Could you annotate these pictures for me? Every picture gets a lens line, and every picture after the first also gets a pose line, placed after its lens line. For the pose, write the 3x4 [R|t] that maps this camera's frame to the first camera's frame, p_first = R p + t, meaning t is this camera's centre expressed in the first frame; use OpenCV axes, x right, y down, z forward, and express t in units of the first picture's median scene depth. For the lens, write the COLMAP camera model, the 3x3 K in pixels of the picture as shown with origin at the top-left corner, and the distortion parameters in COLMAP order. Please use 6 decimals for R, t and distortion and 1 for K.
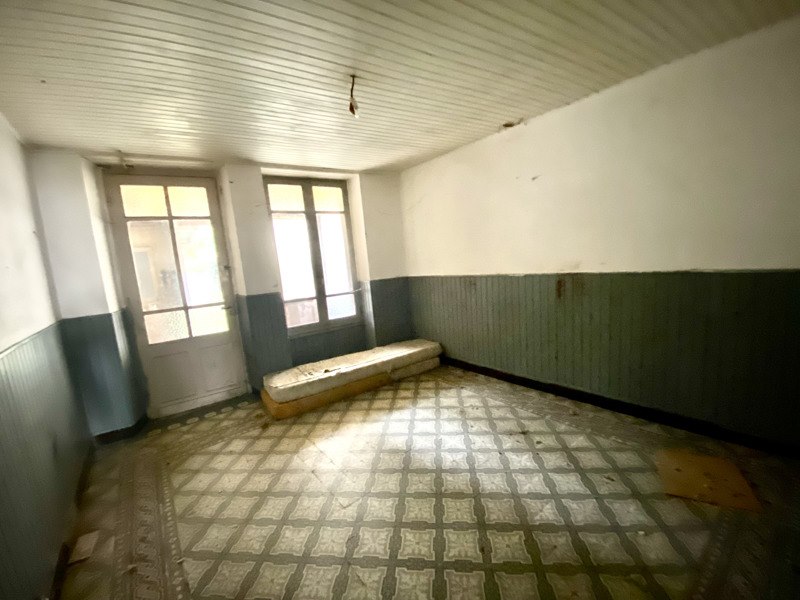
lens RADIAL K [[324.5, 0, 395.8], [0, 324.5, 300.2], [0, 0, 1]] dist [0.000114, 0.000043]
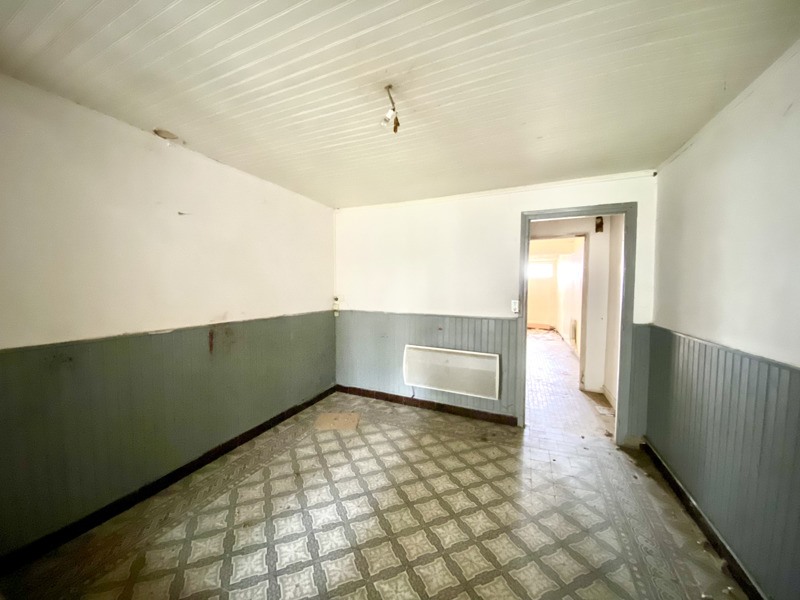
lens RADIAL K [[324.5, 0, 397.9], [0, 324.5, 301.4], [0, 0, 1]] dist [0.000114, 0.000043]
pose [[-0.513262, 0.042820, 0.857163, -0.753963], [0.147697, 0.988261, 0.039070, -0.138094], [-0.845428, 0.146653, -0.513561, 1.327356]]
